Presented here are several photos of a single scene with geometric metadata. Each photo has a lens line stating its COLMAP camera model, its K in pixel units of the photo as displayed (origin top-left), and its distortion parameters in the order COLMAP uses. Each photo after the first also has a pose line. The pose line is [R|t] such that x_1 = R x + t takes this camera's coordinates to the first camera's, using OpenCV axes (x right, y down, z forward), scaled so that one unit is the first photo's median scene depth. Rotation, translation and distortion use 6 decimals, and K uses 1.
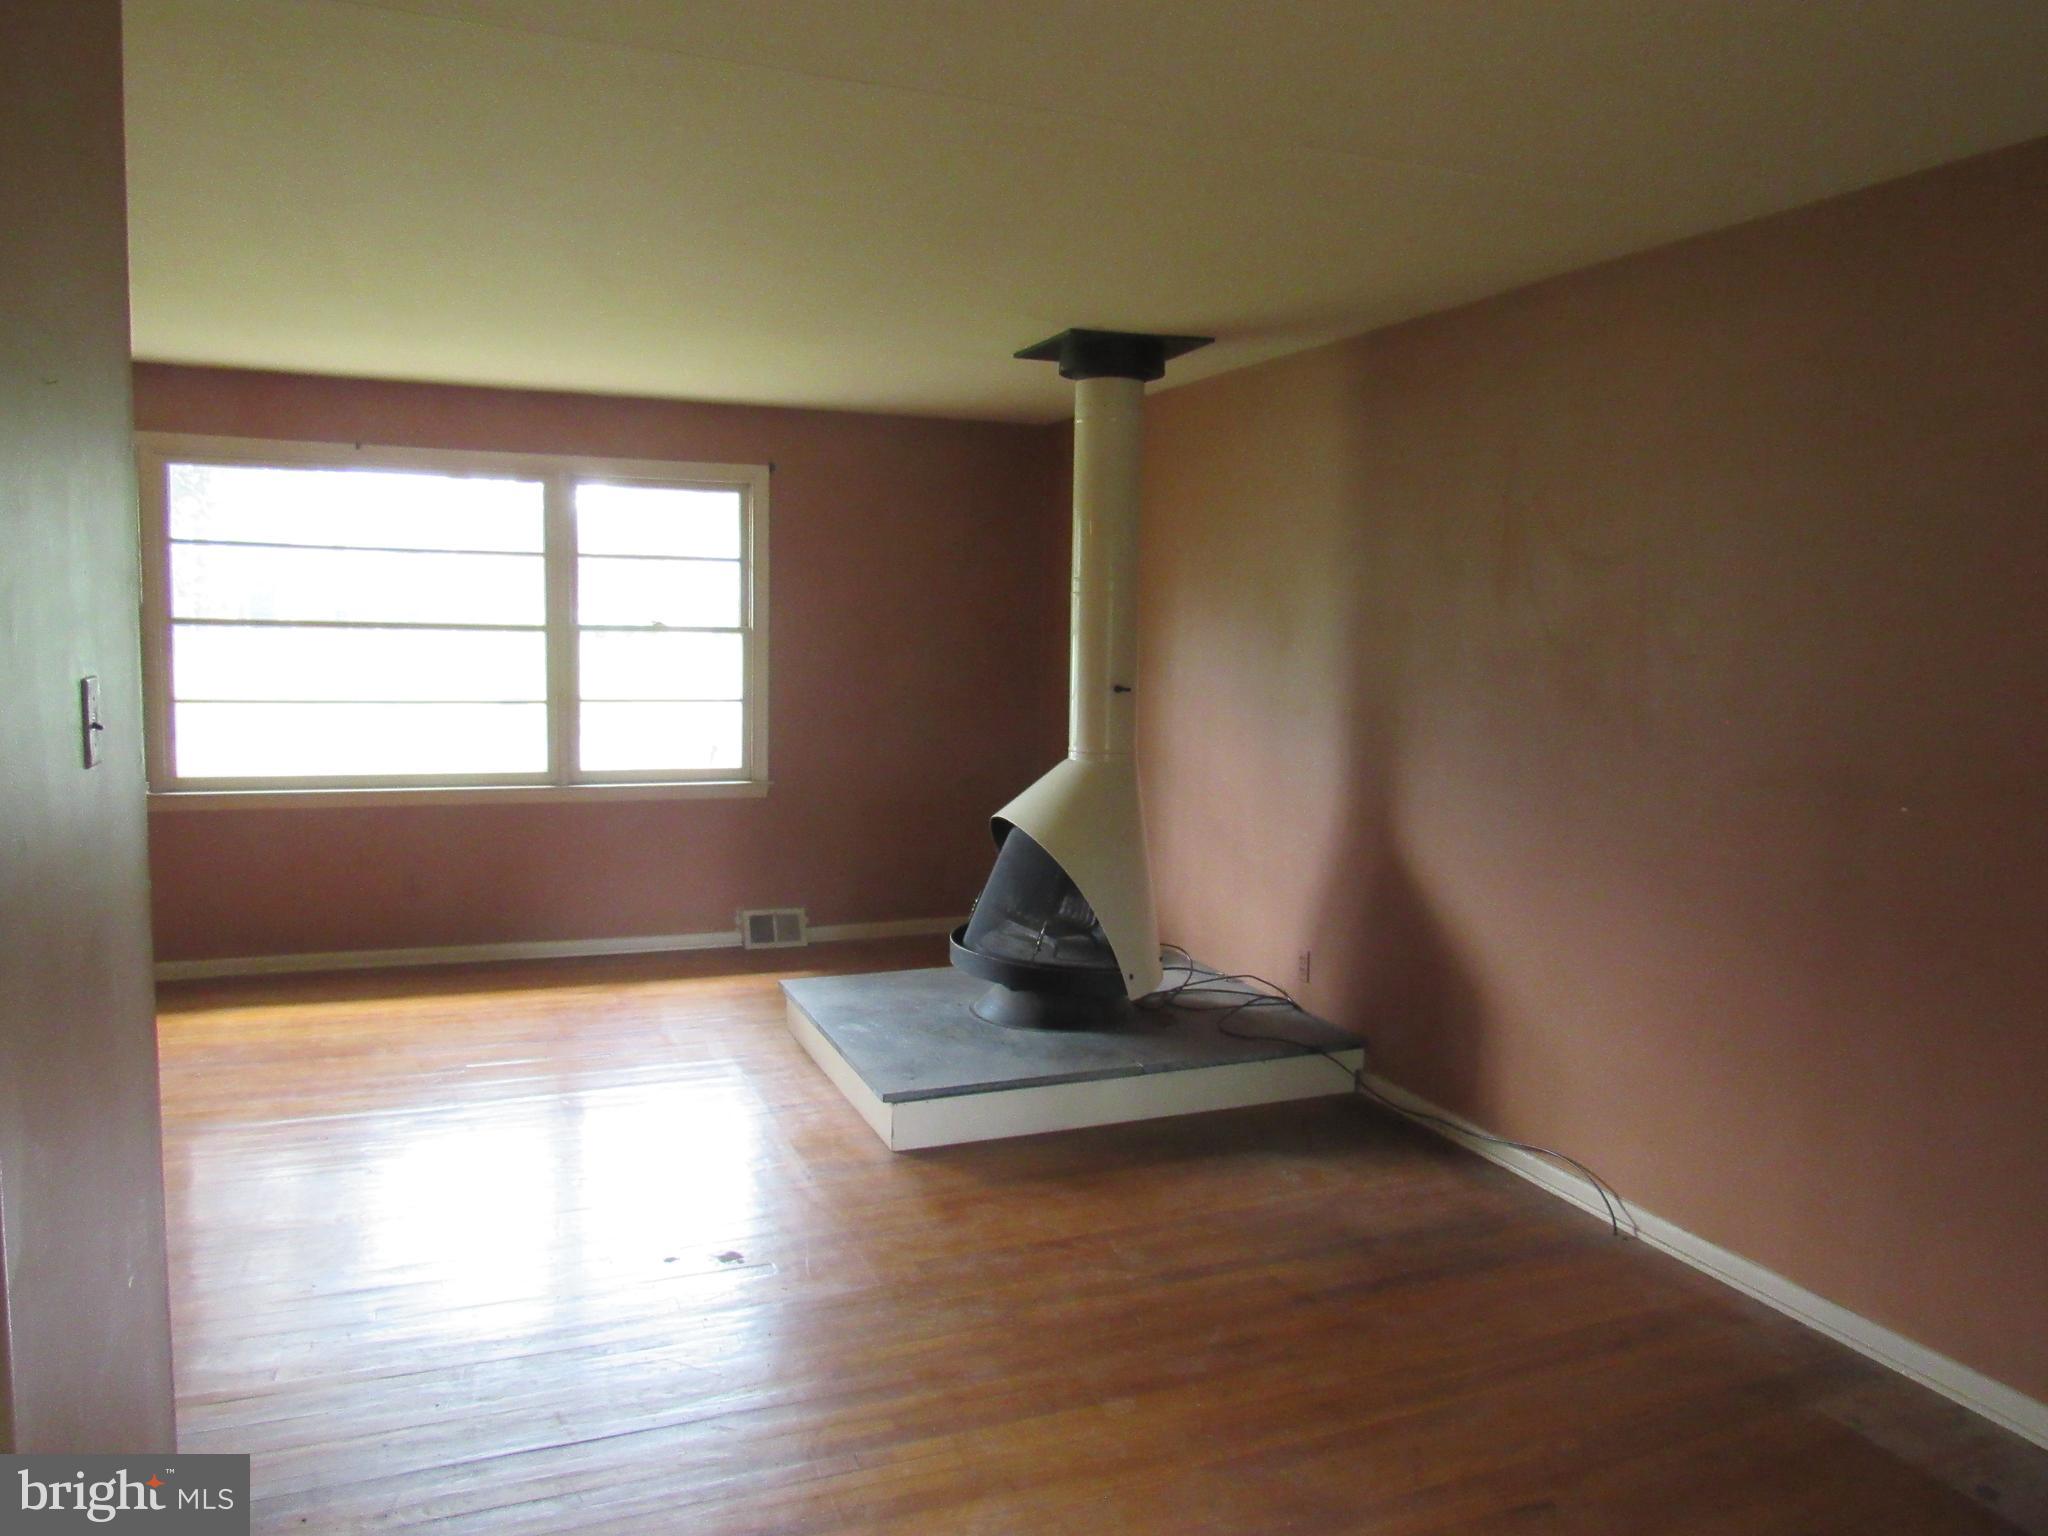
lens RADIAL K [[1471.3, 0, 1024.0], [0, 1471.3, 768.0], [0, 0, 1]] dist [-0.018959, 0.001551]
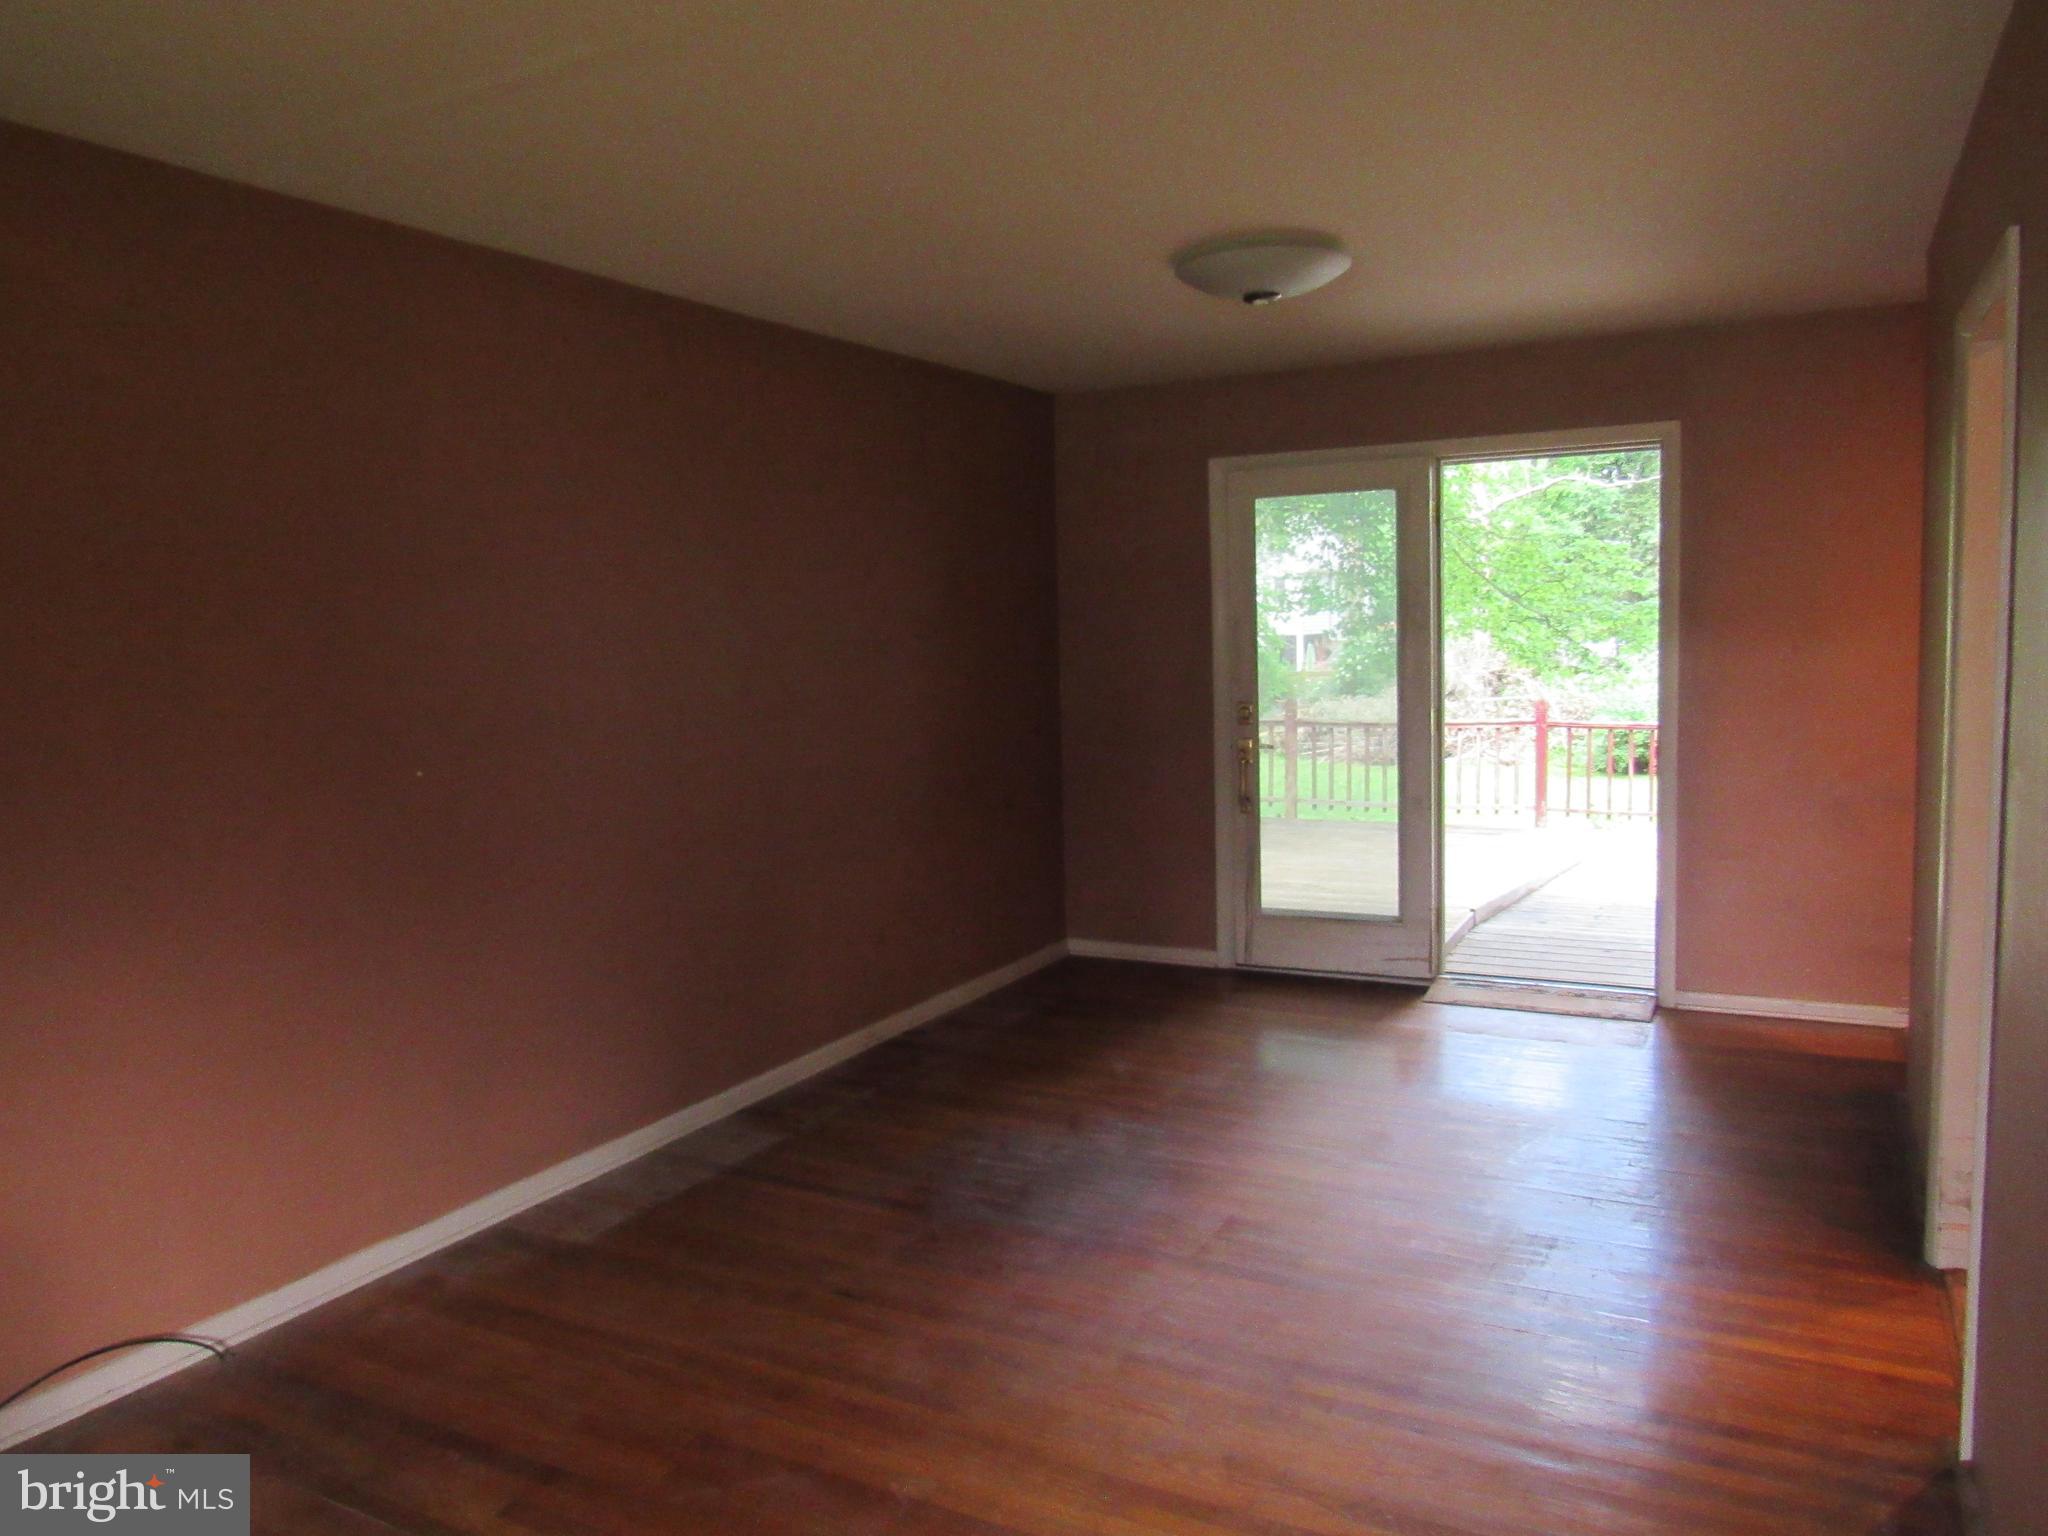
lens RADIAL K [[1471.3, 0, 1024.0], [0, 1471.3, 768.0], [0, 0, 1]] dist [-0.018959, 0.001551]
pose [[-0.661227, -0.080239, 0.745882, -0.630346], [0.069070, 0.983529, 0.167035, -0.154923], [-0.746999, 0.161966, -0.644794, 1.463638]]
